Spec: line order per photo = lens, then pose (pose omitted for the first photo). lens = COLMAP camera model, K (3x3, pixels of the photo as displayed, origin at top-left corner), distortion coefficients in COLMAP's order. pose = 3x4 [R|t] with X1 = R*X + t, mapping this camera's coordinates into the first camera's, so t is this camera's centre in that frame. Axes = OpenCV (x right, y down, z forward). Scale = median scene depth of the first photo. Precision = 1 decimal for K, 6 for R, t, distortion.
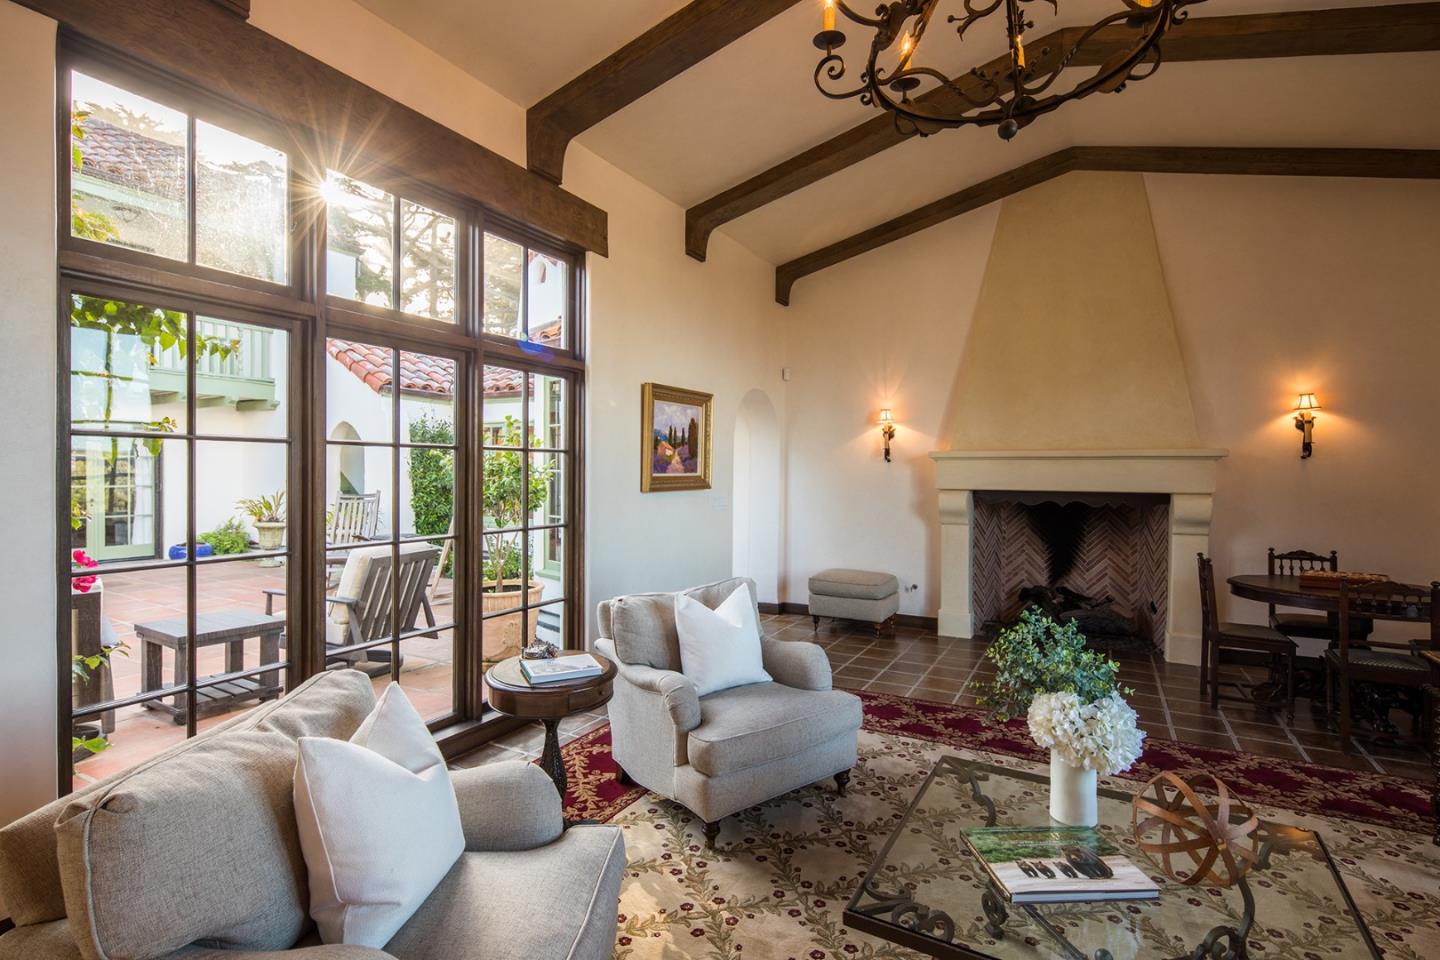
lens RADIAL K [[688.0, 0, 723.1], [0, 688.0, 471.5], [0, 0, 1]] dist [0.014381, -0.002036]
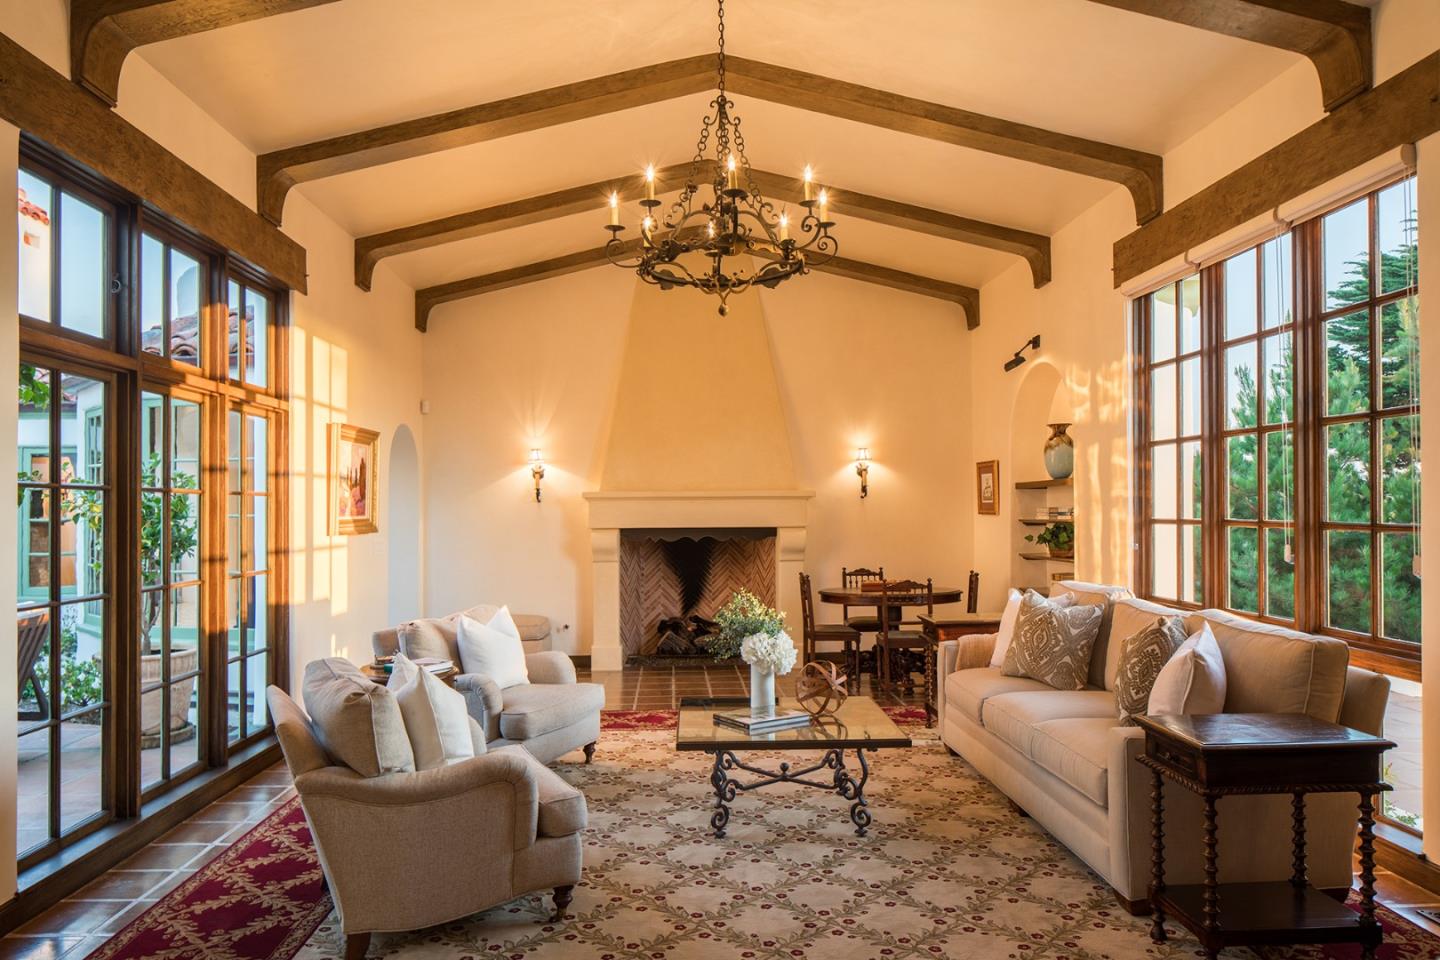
lens RADIAL K [[967.7, 0, 720.2], [0, 967.7, 488.4], [0, 0, 1]] dist [0.012273, -0.008610]
pose [[0.852171, -0.001960, 0.523260, -0.320700], [0.016219, 0.999611, -0.022670, 0.001911], [-0.523012, 0.027805, 0.851872, -0.384456]]
